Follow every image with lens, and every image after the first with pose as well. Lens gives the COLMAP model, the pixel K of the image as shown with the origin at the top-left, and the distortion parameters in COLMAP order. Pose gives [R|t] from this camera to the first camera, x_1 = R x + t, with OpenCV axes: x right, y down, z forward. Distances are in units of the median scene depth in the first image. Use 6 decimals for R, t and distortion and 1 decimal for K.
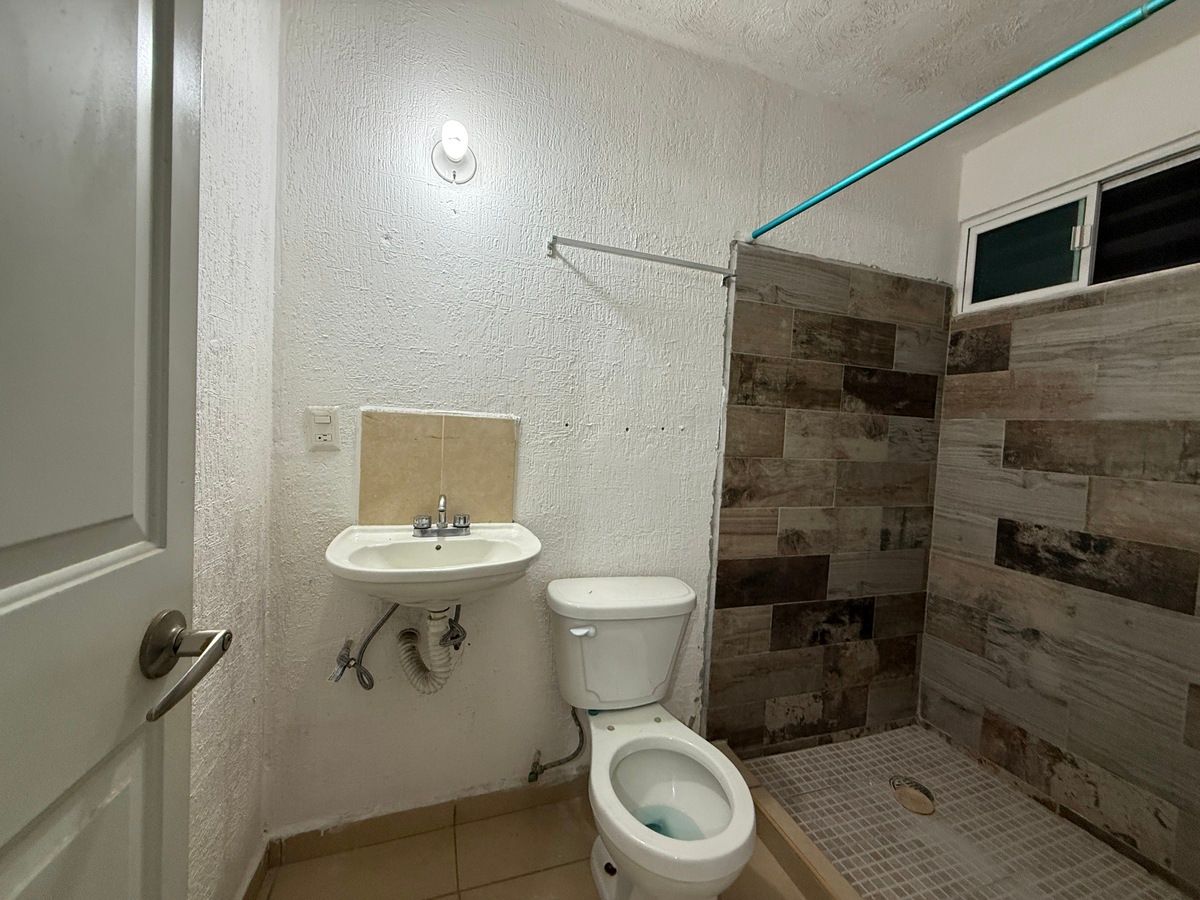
lens RADIAL K [[477.1, 0, 603.0], [0, 477.1, 448.0], [0, 0, 1]] dist [0.000431, -0.000126]
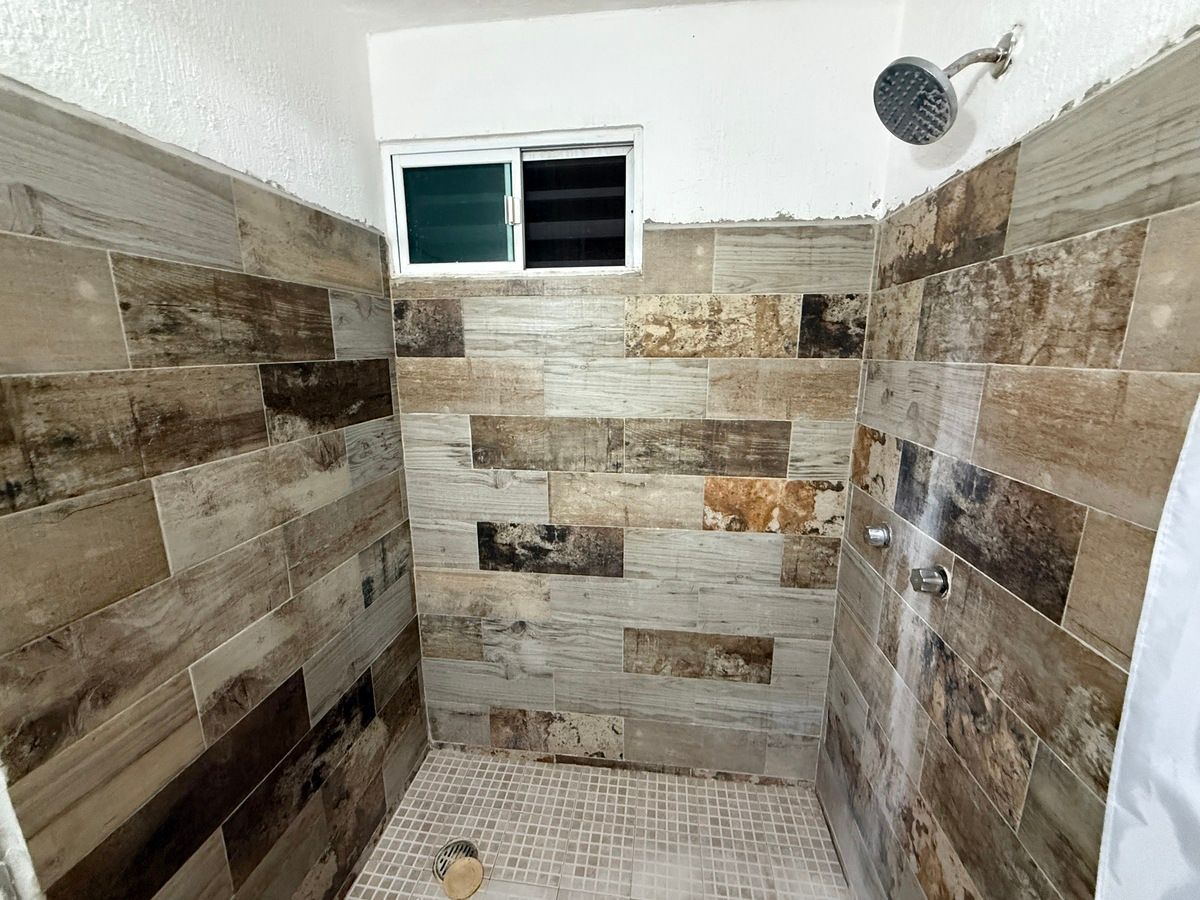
lens RADIAL K [[477.1, 0, 600.6], [0, 477.1, 449.5], [0, 0, 1]] dist [0.000431, -0.000126]
pose [[0.442654, -0.236255, 0.865009, 0.181289], [0.061417, 0.970389, 0.233608, -0.190262], [-0.894587, -0.050281, 0.444057, 0.400316]]
